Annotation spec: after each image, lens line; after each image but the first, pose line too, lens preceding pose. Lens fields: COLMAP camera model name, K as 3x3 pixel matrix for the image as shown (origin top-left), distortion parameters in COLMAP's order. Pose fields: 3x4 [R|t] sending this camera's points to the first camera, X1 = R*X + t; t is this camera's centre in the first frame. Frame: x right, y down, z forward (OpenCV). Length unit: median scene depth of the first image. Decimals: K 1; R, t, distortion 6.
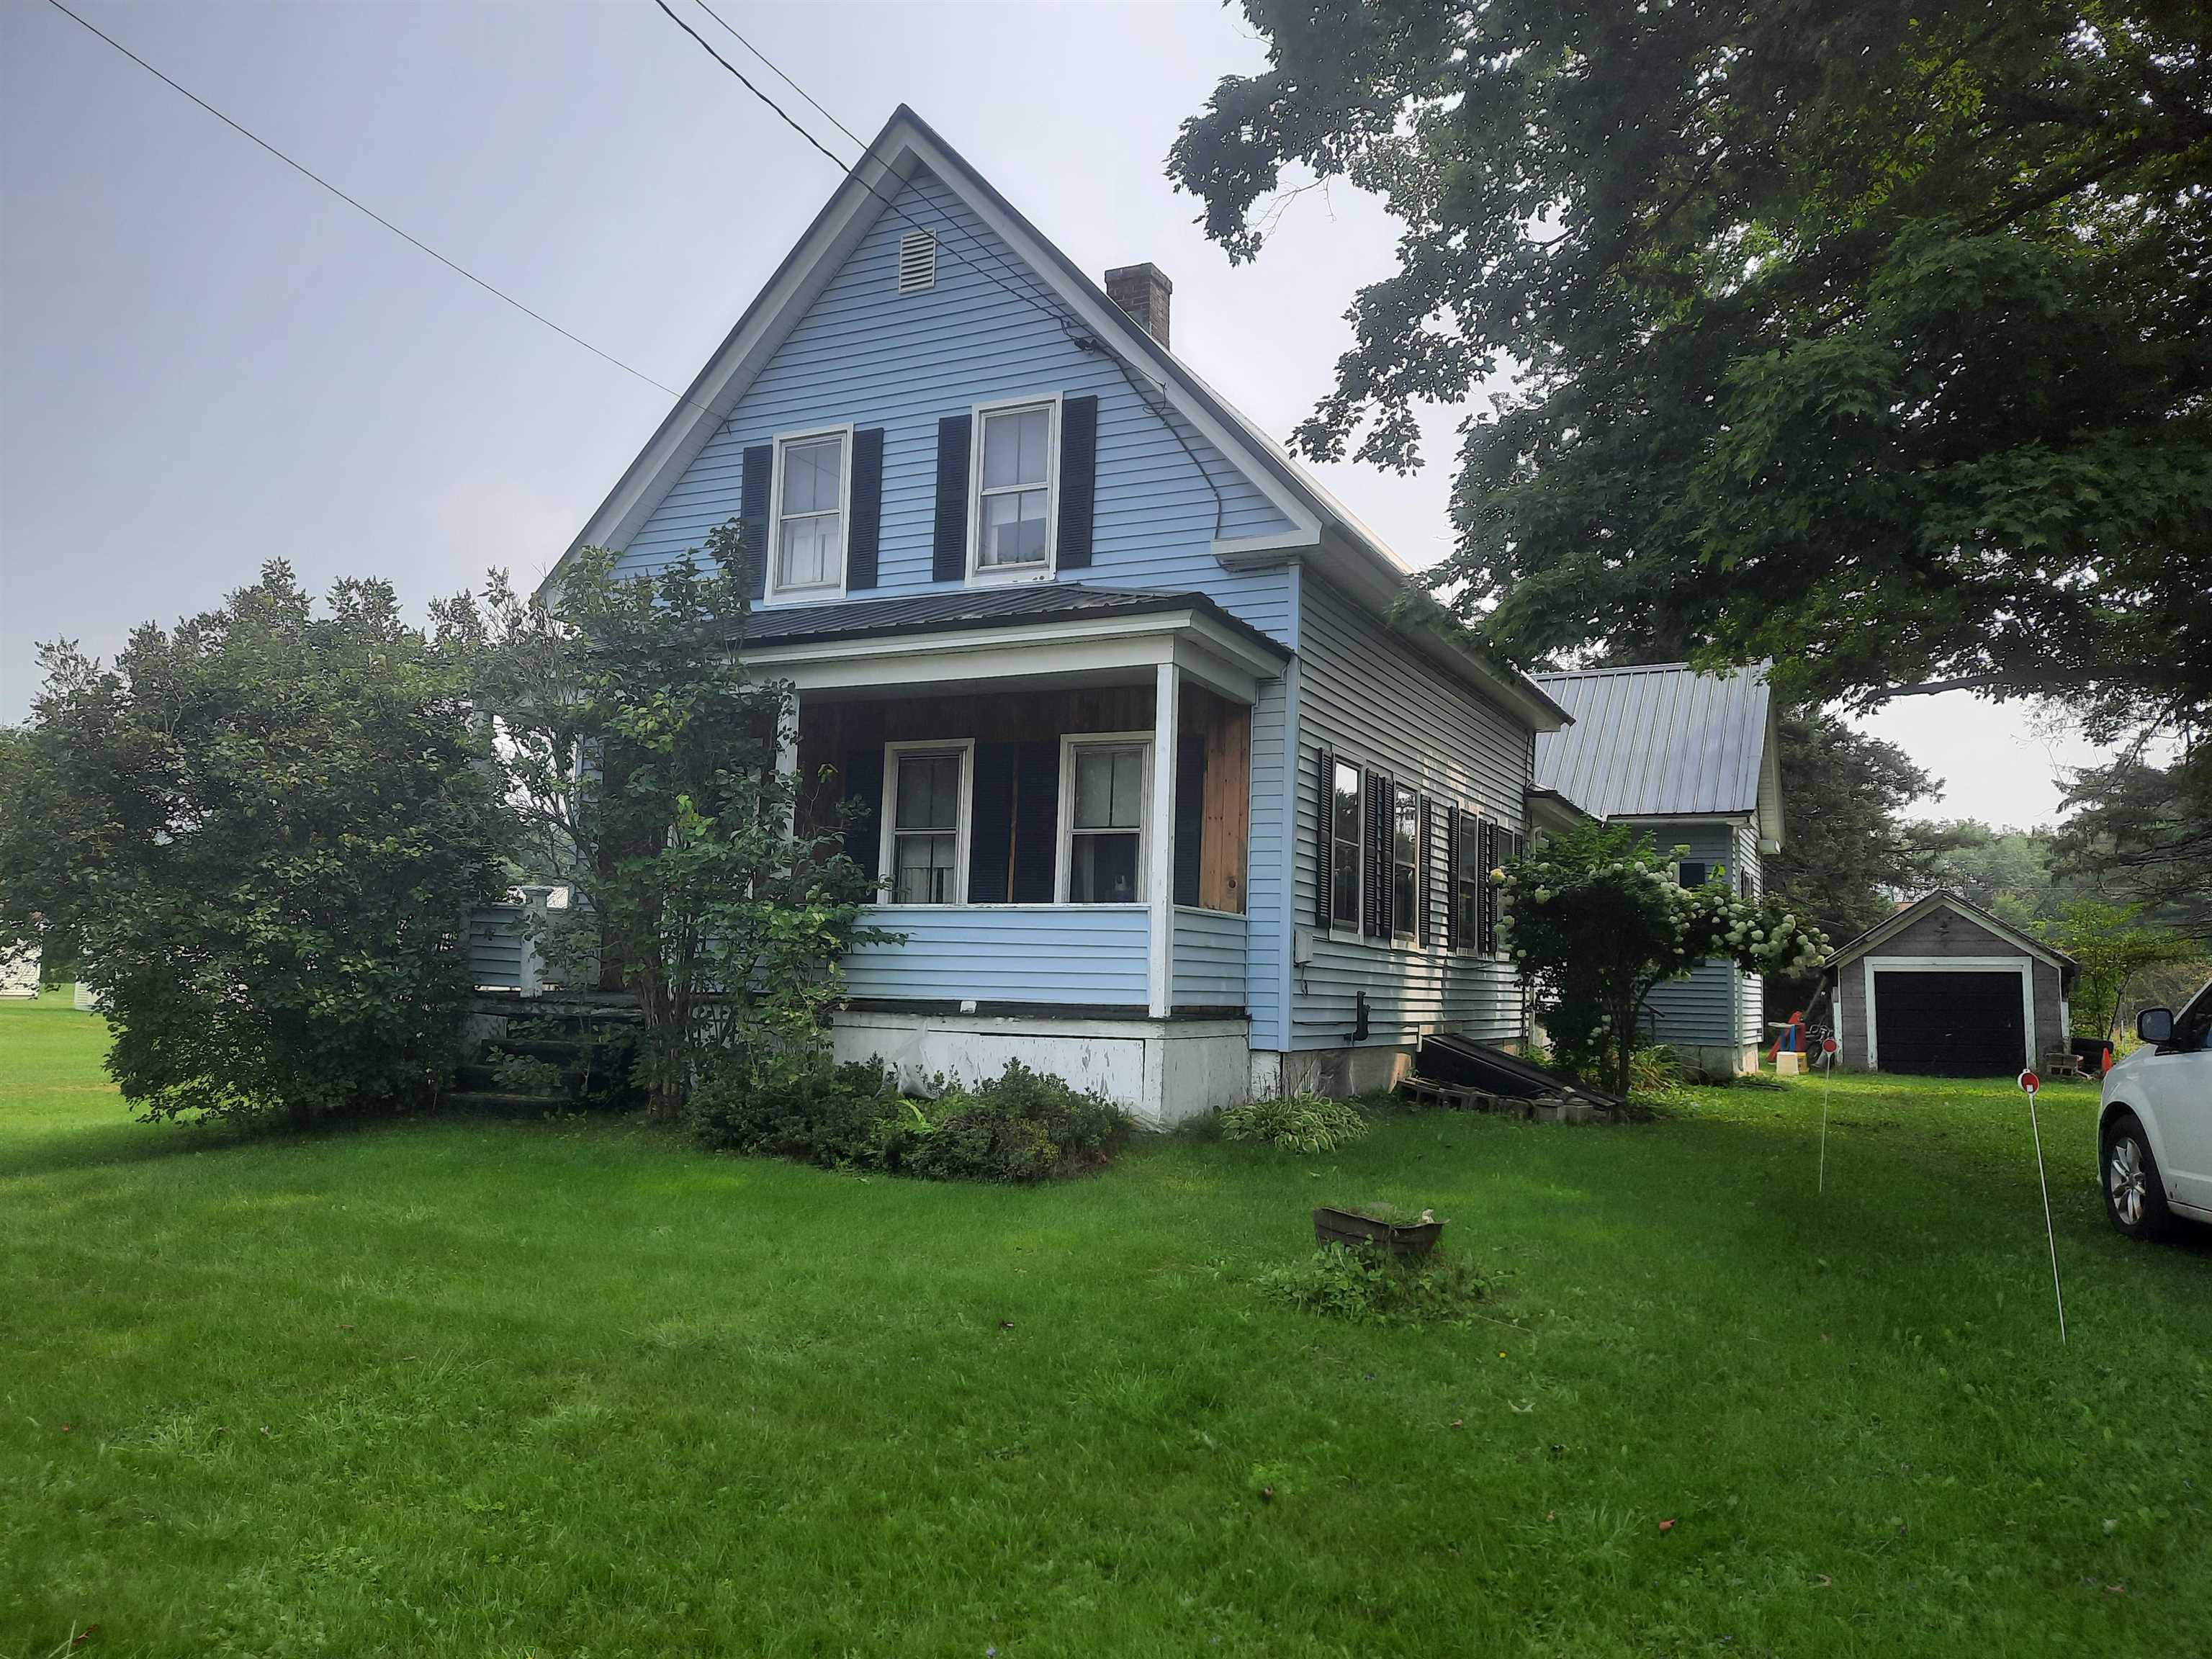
lens RADIAL K [[1618.1, 0, 1106.0], [0, 1618.1, 829.5], [0, 0, 1]] dist [0.063140, -0.066588]
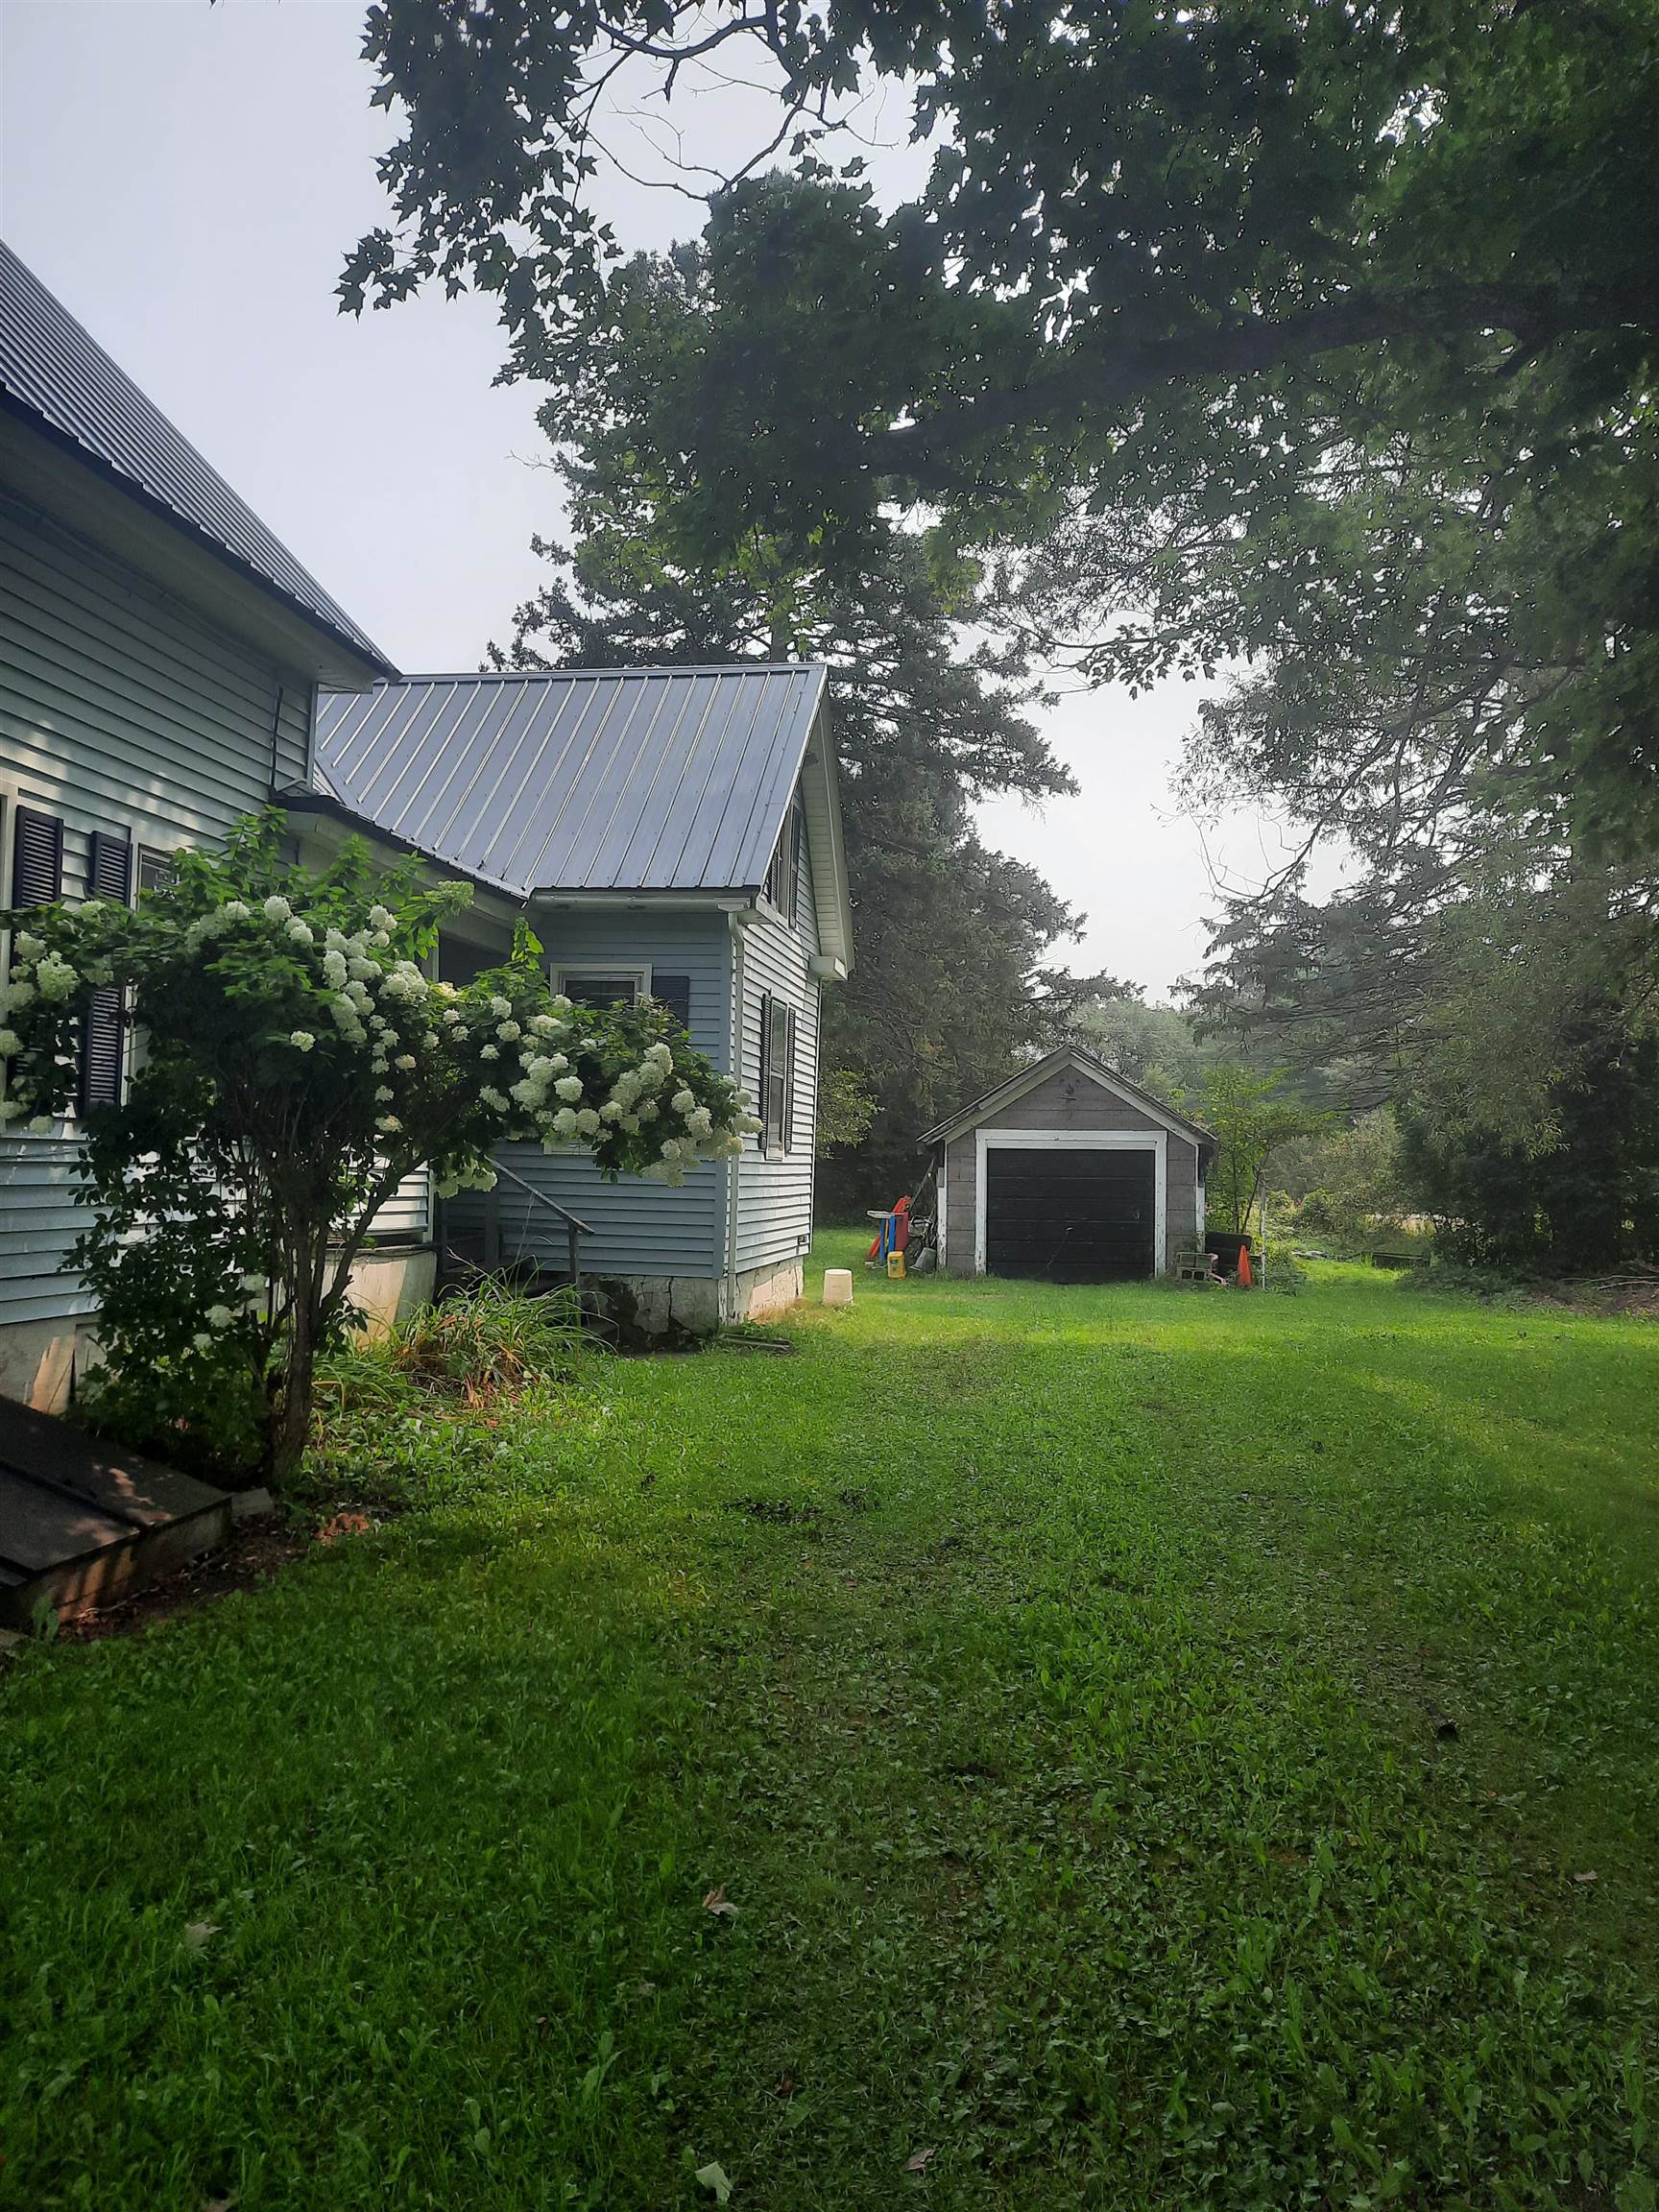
lens RADIAL K [[1618.1, 0, 829.5], [0, 1618.1, 1106.0], [0, 0, 1]] dist [0.063140, -0.066588]
pose [[0.954553, 0.013992, 0.297712, 0.168260], [-0.034678, 0.997327, 0.064317, 0.019968], [-0.296017, -0.071718, 0.952487, 0.290311]]
